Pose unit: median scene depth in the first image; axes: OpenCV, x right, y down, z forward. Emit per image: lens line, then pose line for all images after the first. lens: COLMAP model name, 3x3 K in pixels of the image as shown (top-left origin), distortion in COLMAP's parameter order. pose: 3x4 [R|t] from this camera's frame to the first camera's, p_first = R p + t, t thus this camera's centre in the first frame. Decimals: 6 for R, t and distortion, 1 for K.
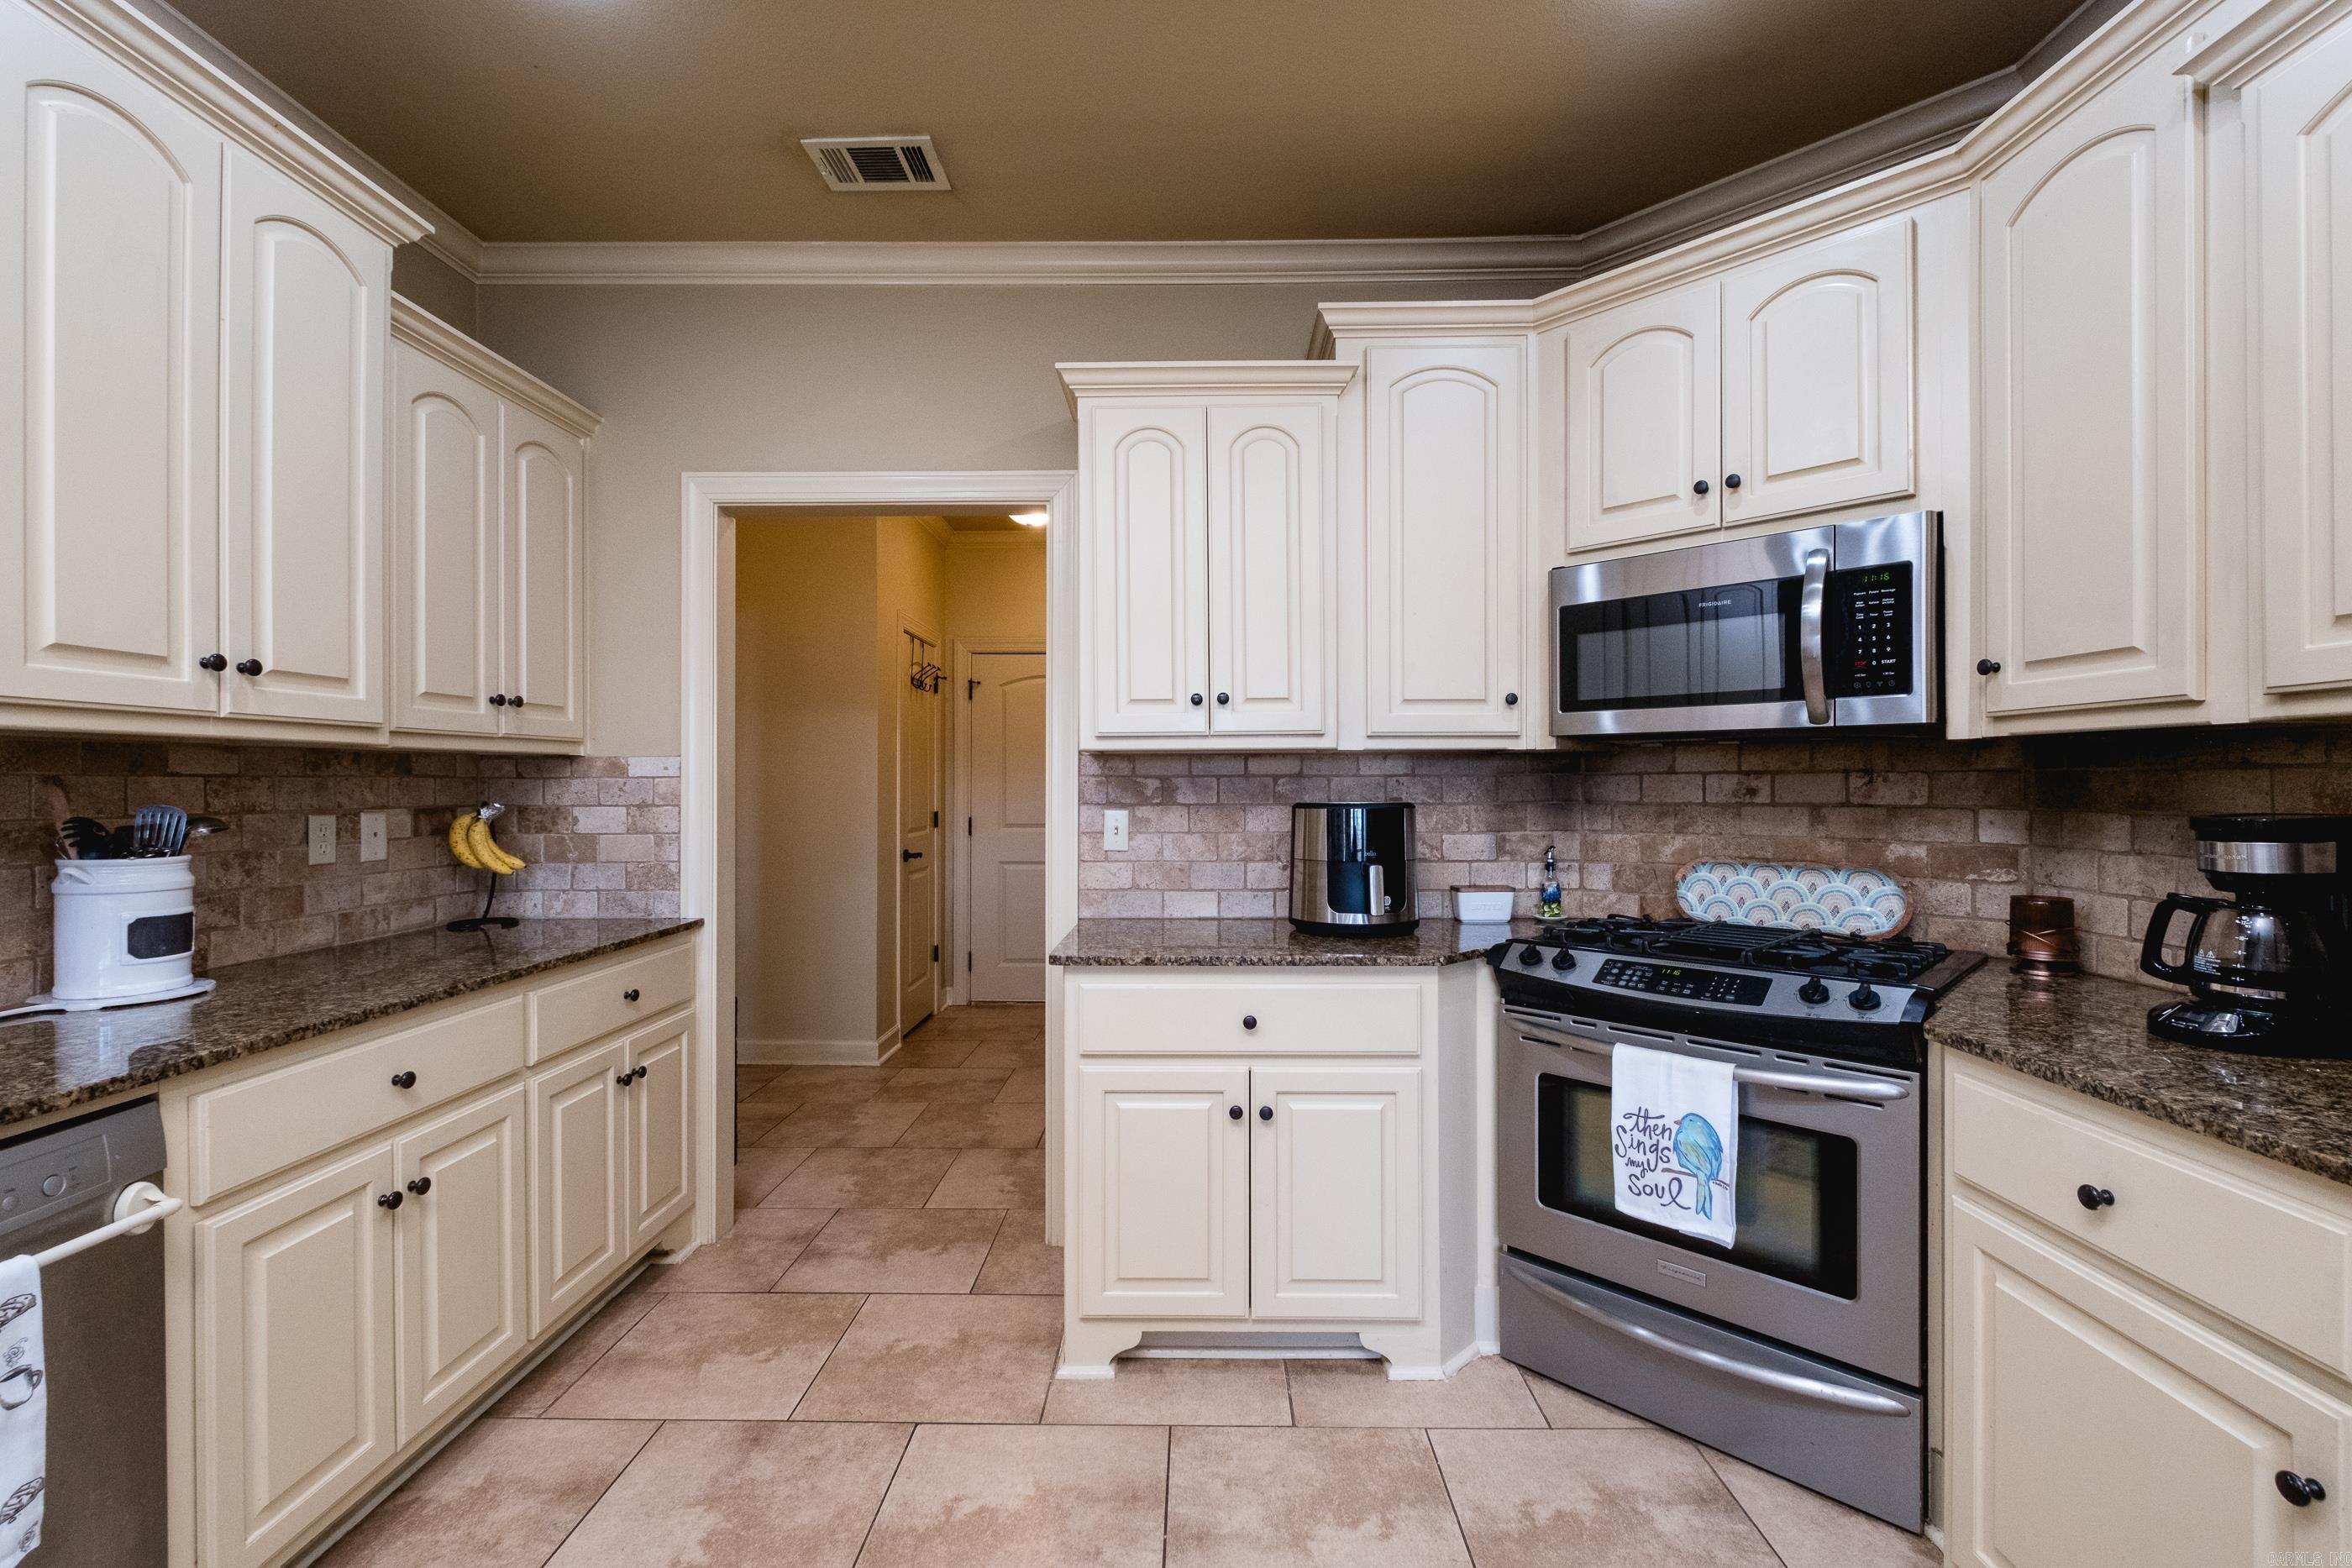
lens RADIAL K [[1009.4, 0, 1176.0], [0, 1009.4, 784.0], [0, 0, 1]] dist [-0.001083, -0.000524]
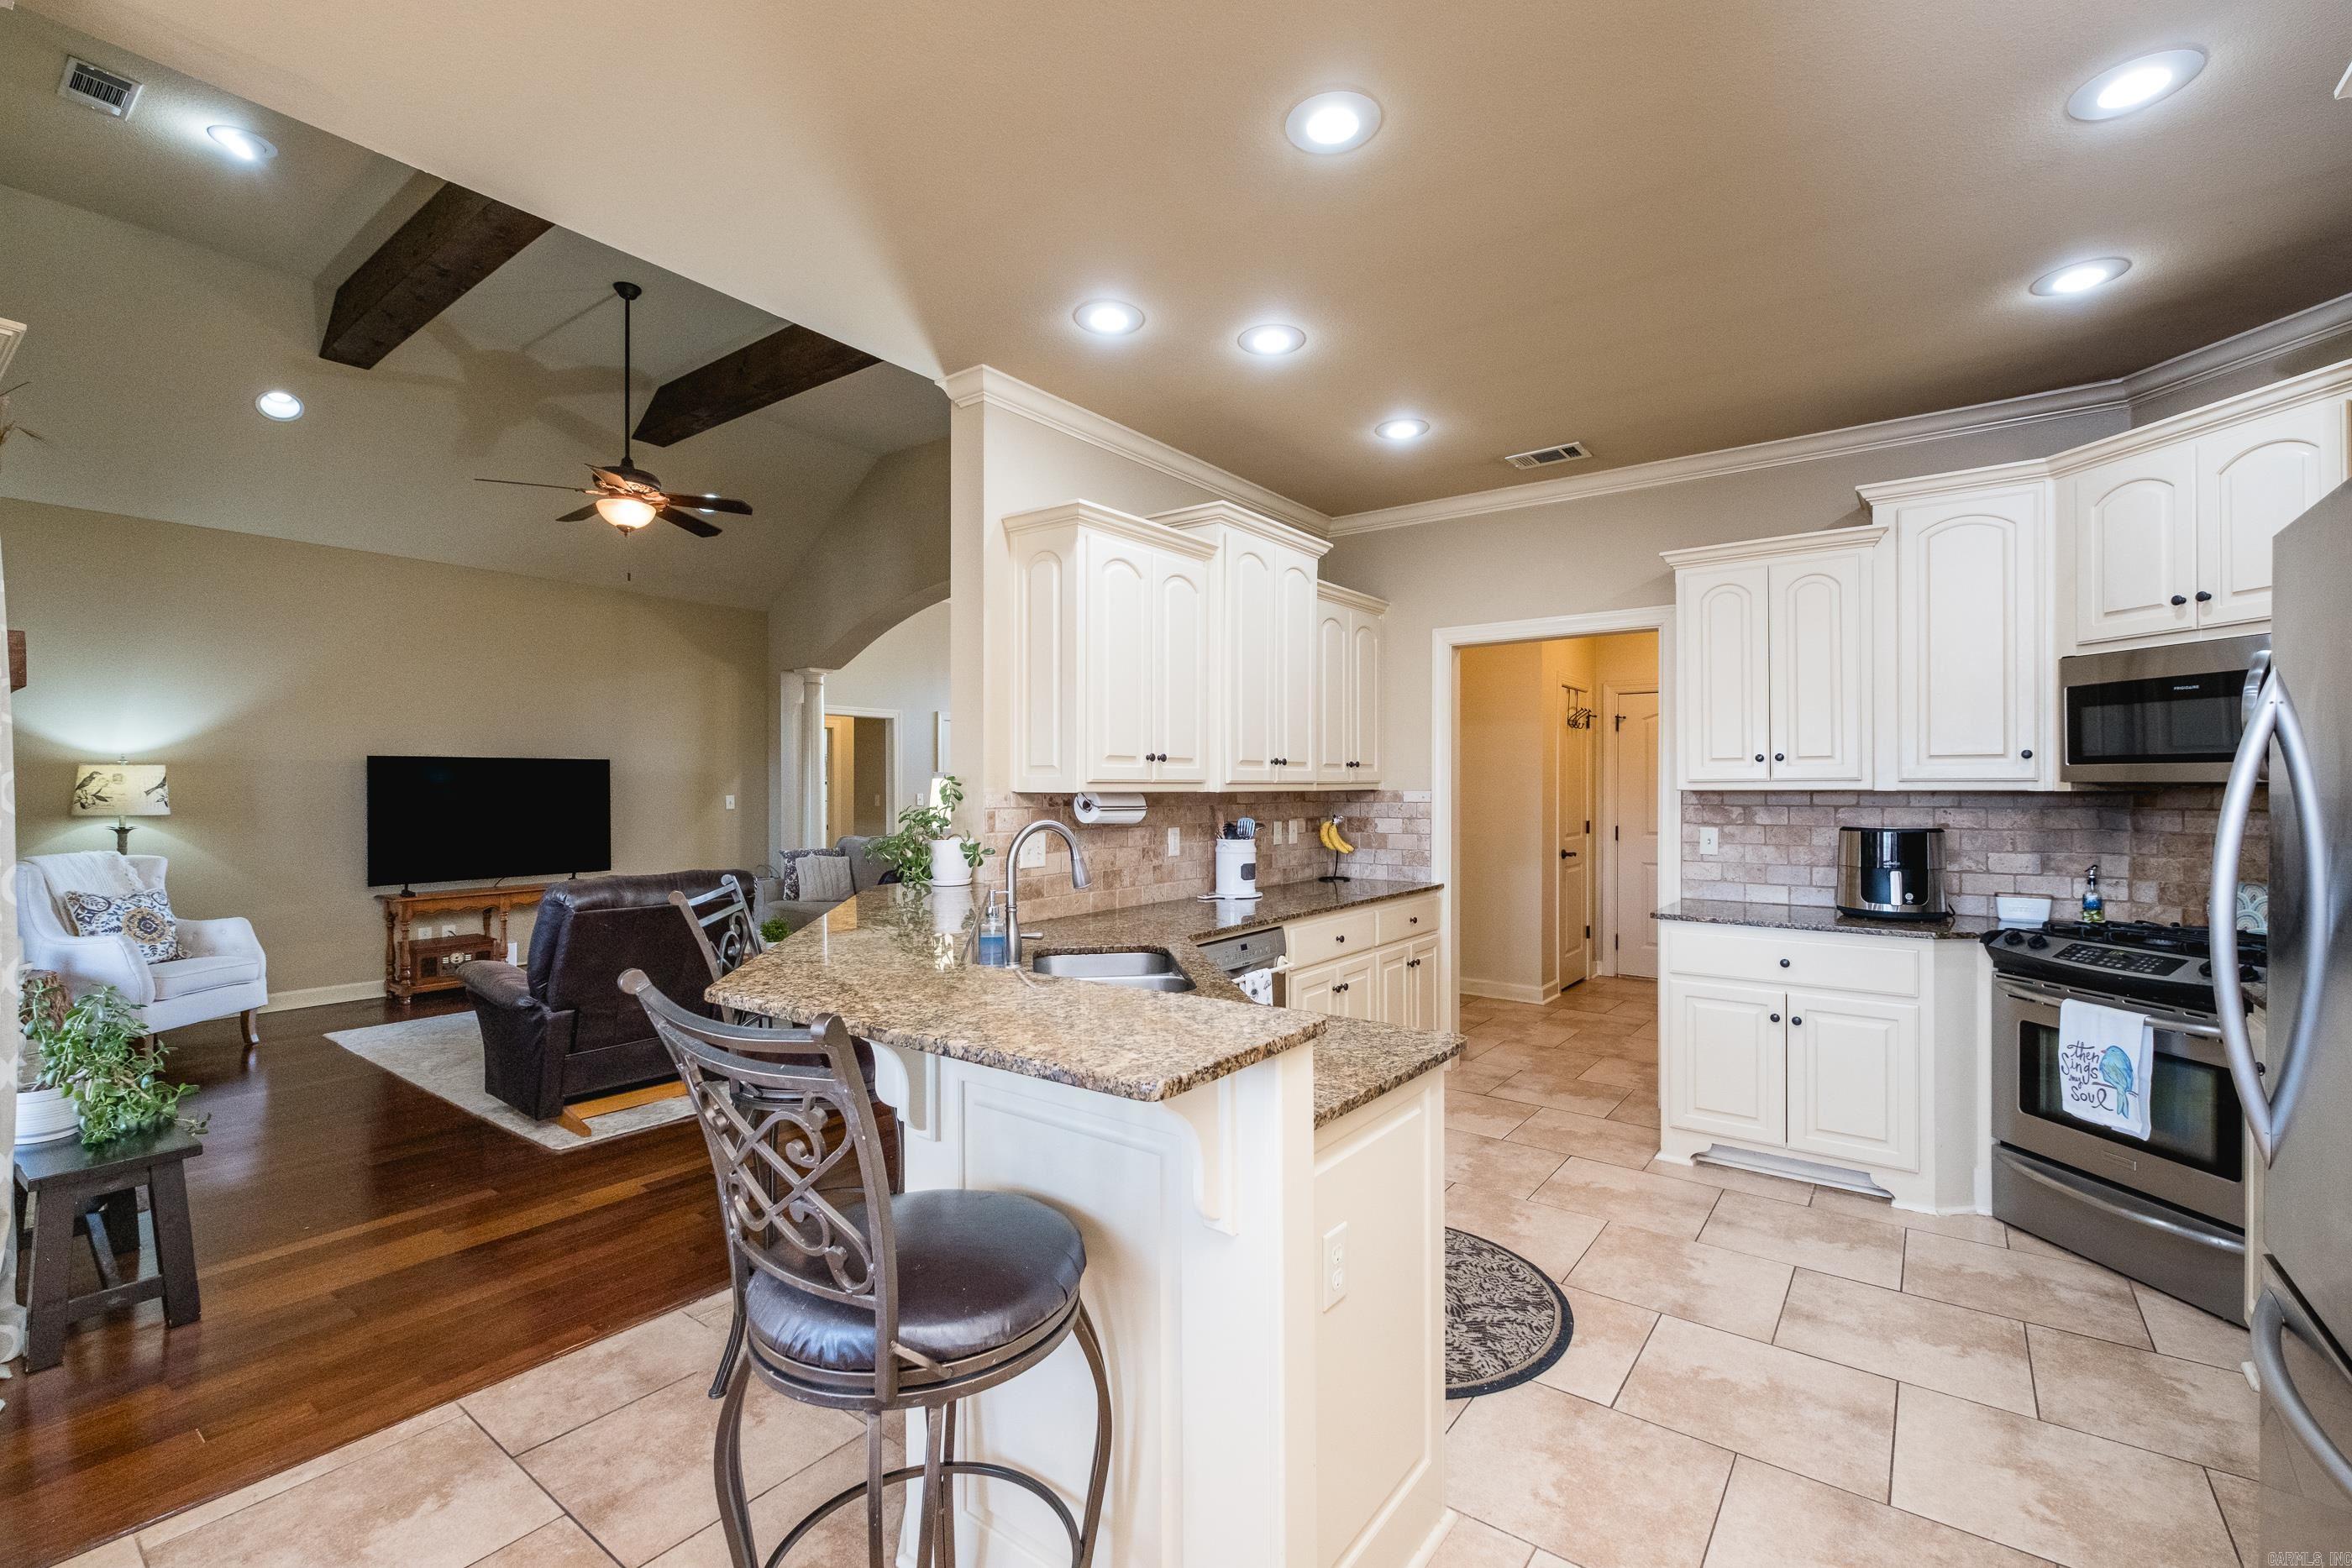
lens RADIAL K [[1009.4, 0, 1176.0], [0, 1009.4, 784.0], [0, 0, 1]] dist [-0.001083, -0.000524]
pose [[0.809729, 0.000592, -0.586804, 0.205736], [-0.000377, 1.000000, 0.000490, -0.045401], [0.586804, -0.000176, 0.809729, -0.782675]]
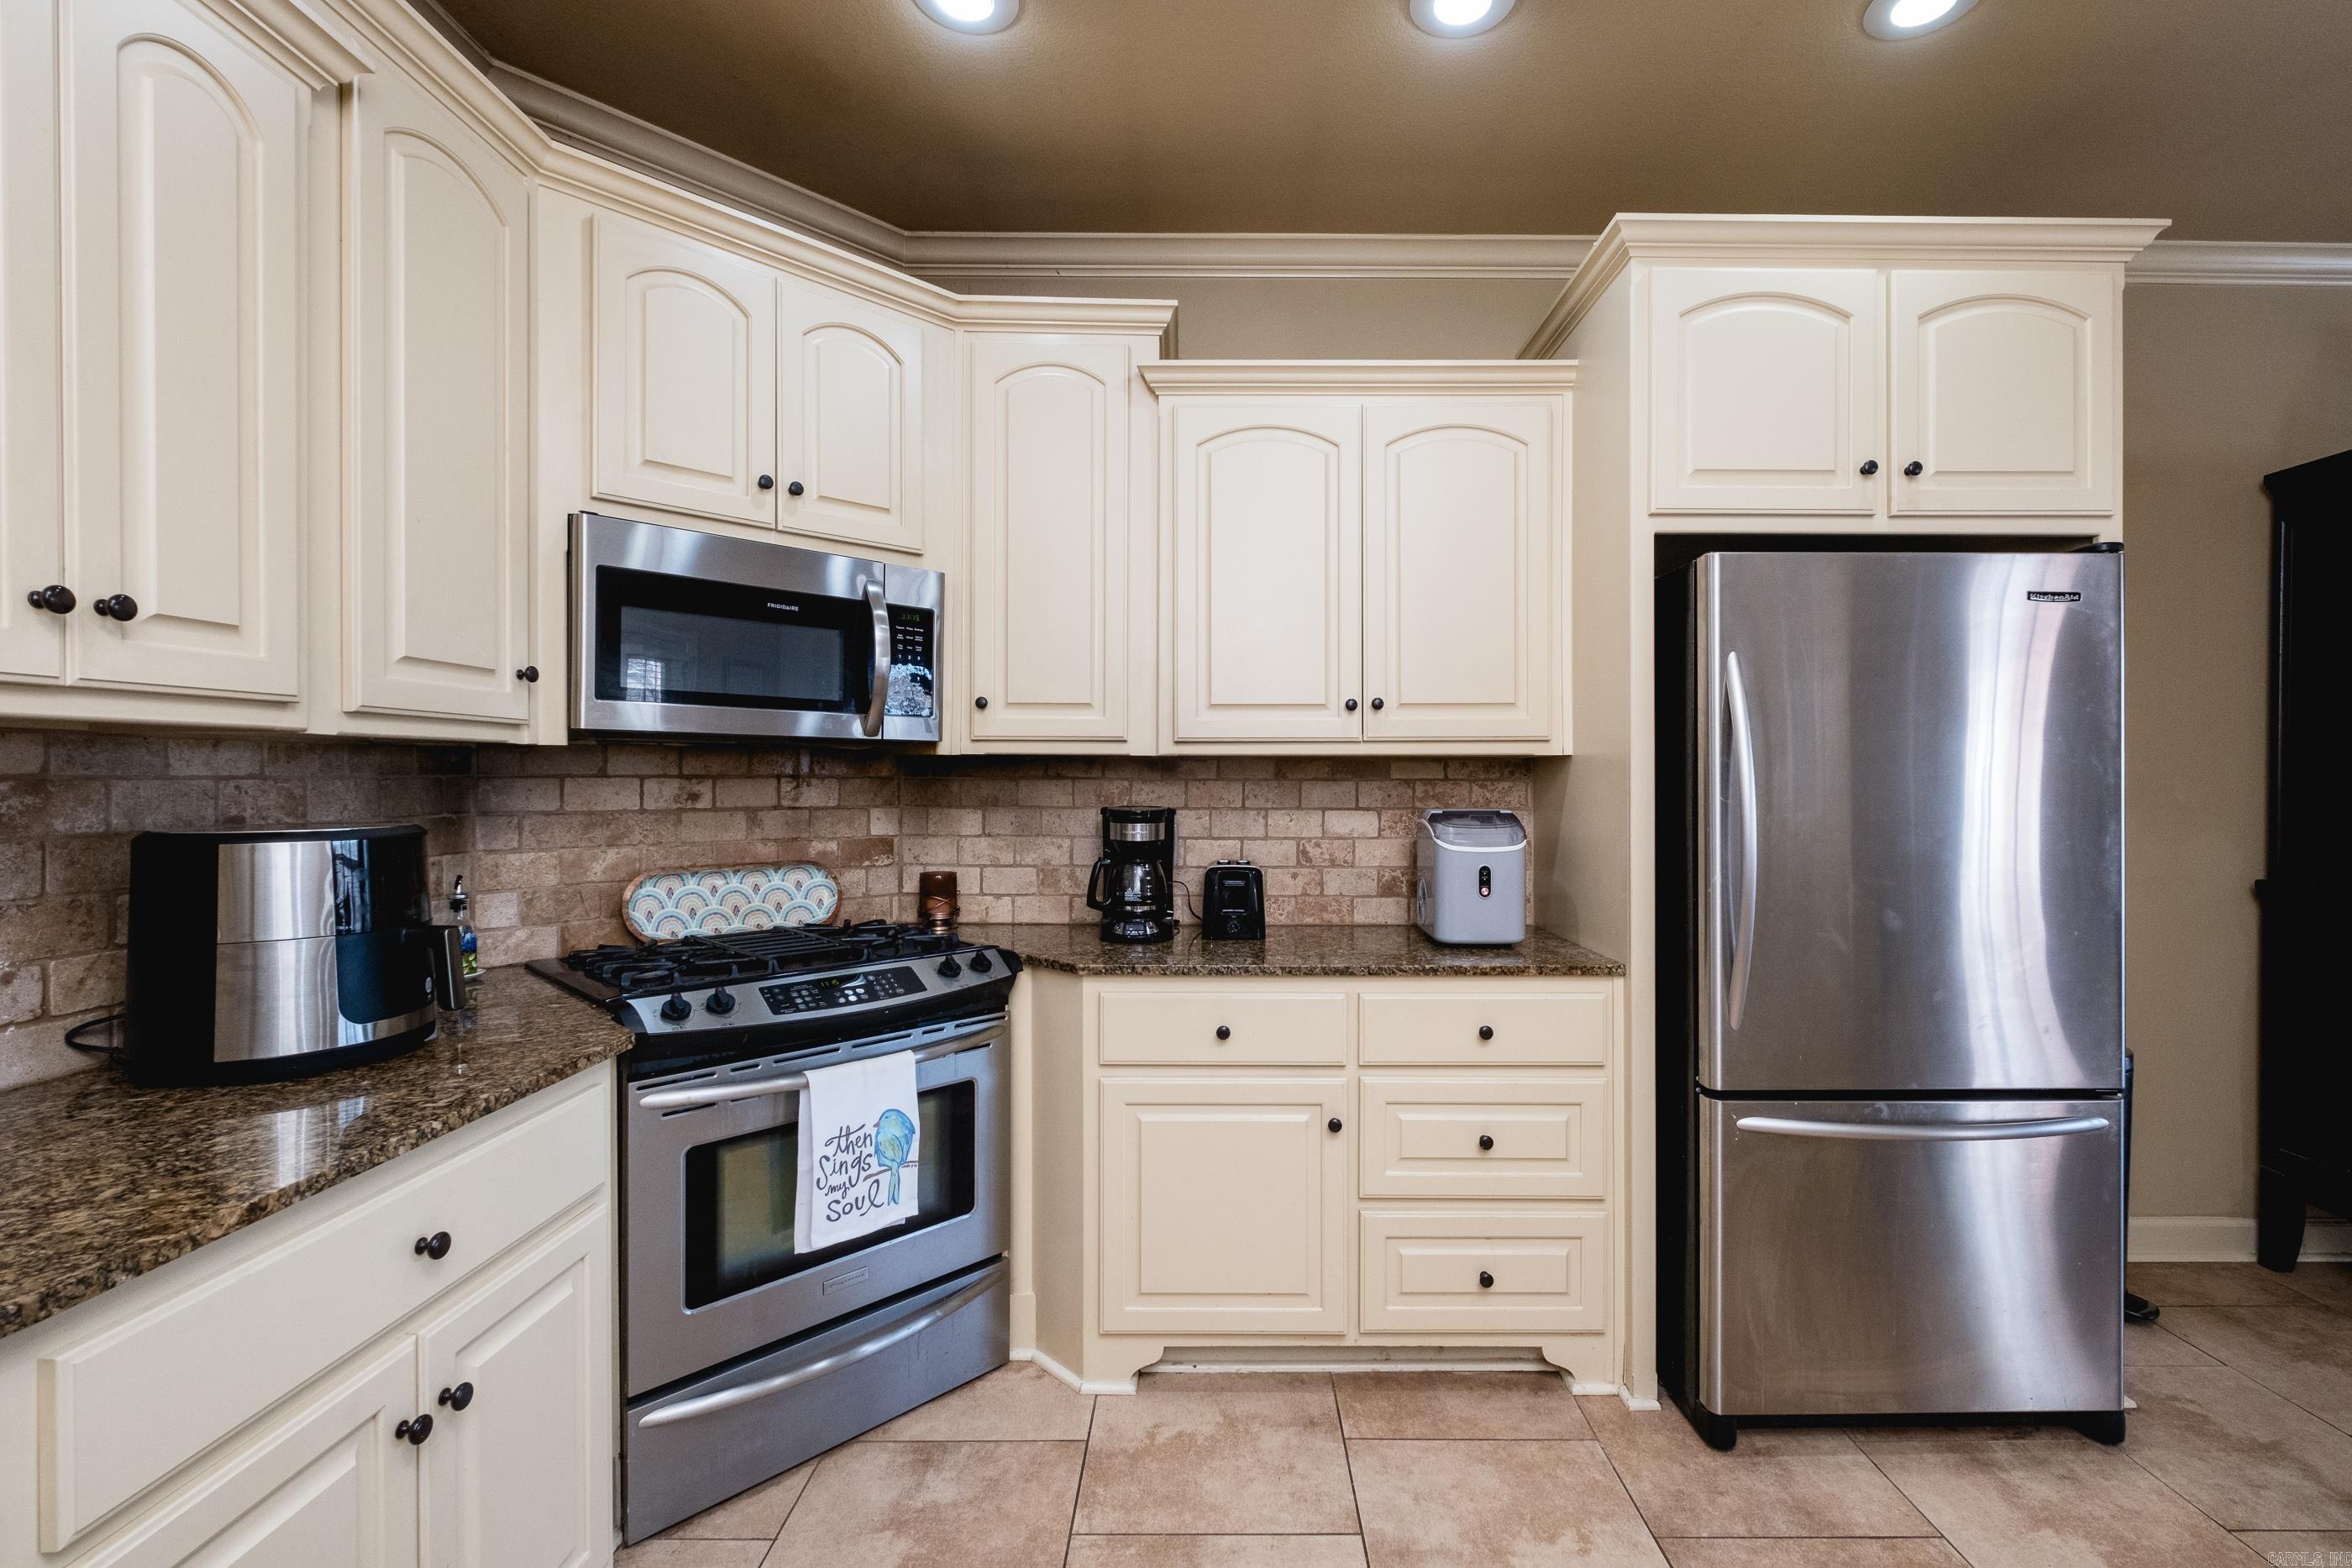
lens RADIAL K [[1029.5, 0, 1239.3], [0, 1029.5, 780.8], [0, 0, 1]] dist [0.000795, -0.000286]
pose [[-0.030993, -0.001738, 0.999518, -0.431201], [-0.004170, 0.999990, 0.001609, -0.011571], [-0.999511, -0.004118, -0.030999, 0.522858]]
